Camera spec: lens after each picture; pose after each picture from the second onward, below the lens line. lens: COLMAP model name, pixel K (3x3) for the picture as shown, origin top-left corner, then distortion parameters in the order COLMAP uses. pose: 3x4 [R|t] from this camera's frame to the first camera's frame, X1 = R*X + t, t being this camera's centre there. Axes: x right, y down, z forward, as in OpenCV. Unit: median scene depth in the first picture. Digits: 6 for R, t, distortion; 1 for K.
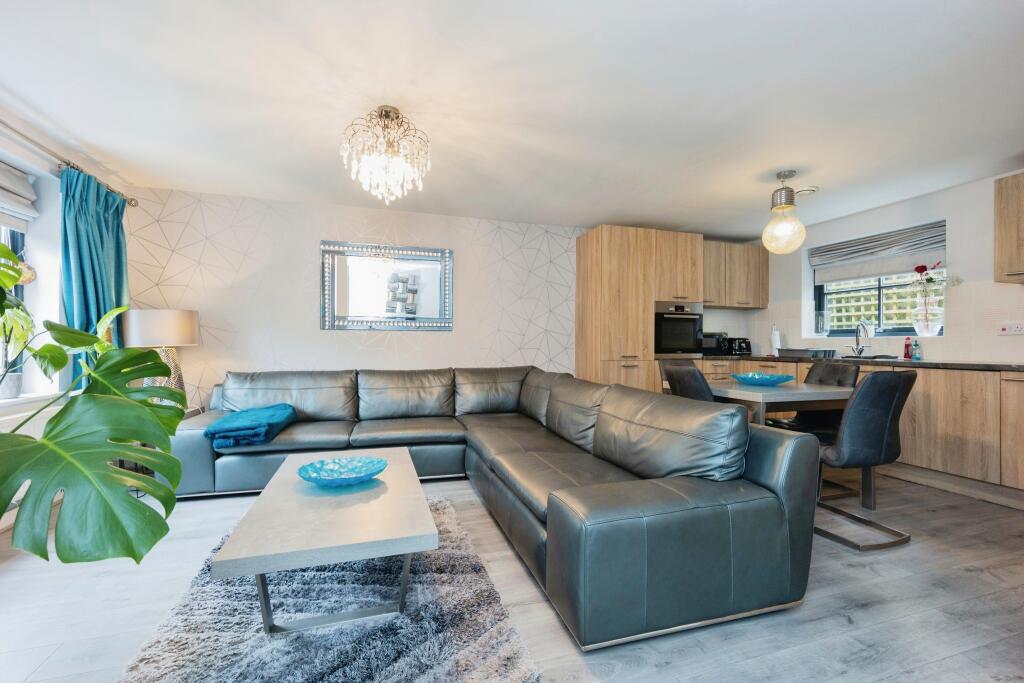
lens RADIAL K [[440.4, 0, 513.4], [0, 440.4, 340.3], [0, 0, 1]] dist [0.003992, 0.000783]
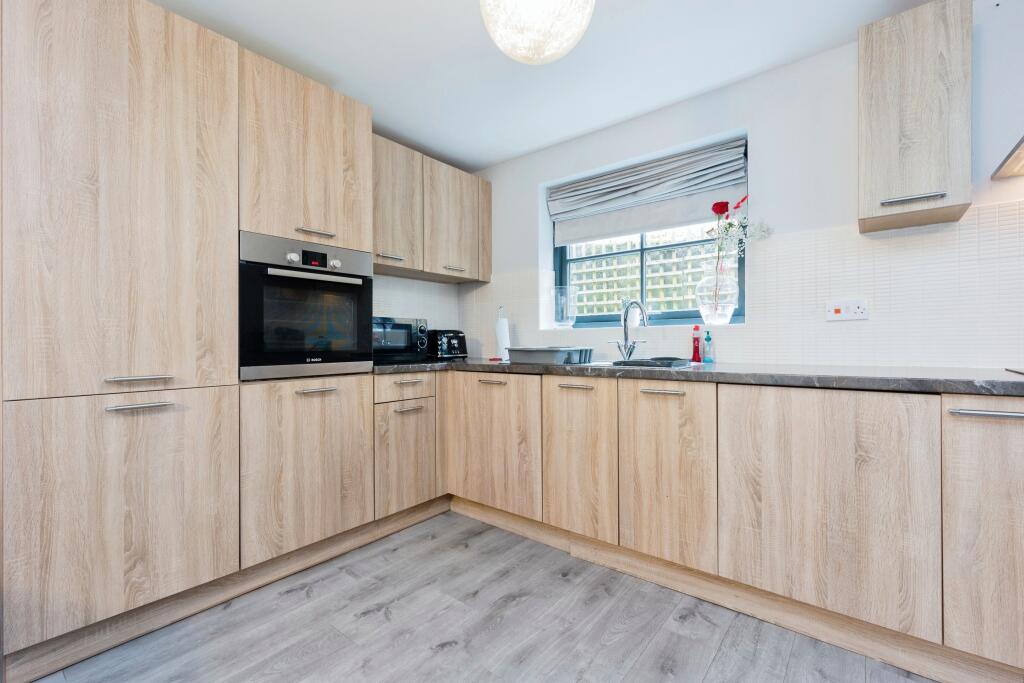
lens RADIAL K [[440.4, 0, 513.1], [0, 440.4, 341.4], [0, 0, 1]] dist [0.003992, 0.000783]
pose [[0.835927, -0.010716, 0.548736, 0.336916], [0.006539, 0.999933, 0.009566, 0.006155], [-0.548801, -0.004409, 0.835941, 0.596187]]
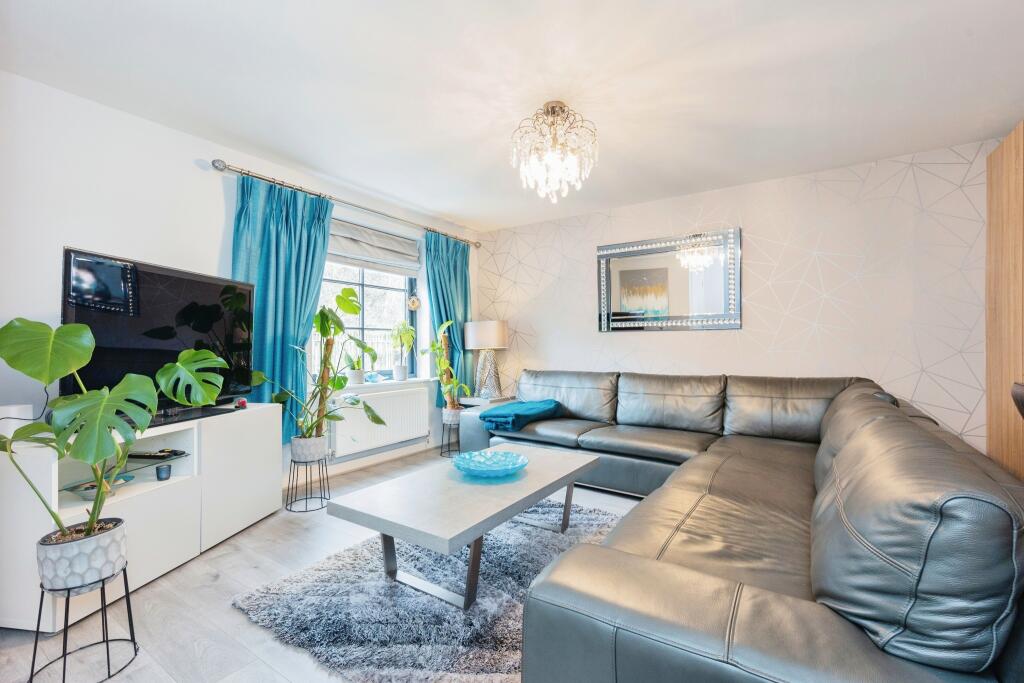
lens RADIAL K [[440.4, 0, 493.1], [0, 440.4, 340.3], [0, 0, 1]] dist [0.003992, 0.000783]
pose [[0.616588, -0.014232, -0.787157, 0.251725], [0.012480, 0.999888, -0.008302, 0.000533], [0.787187, -0.004704, 0.616697, 0.178186]]
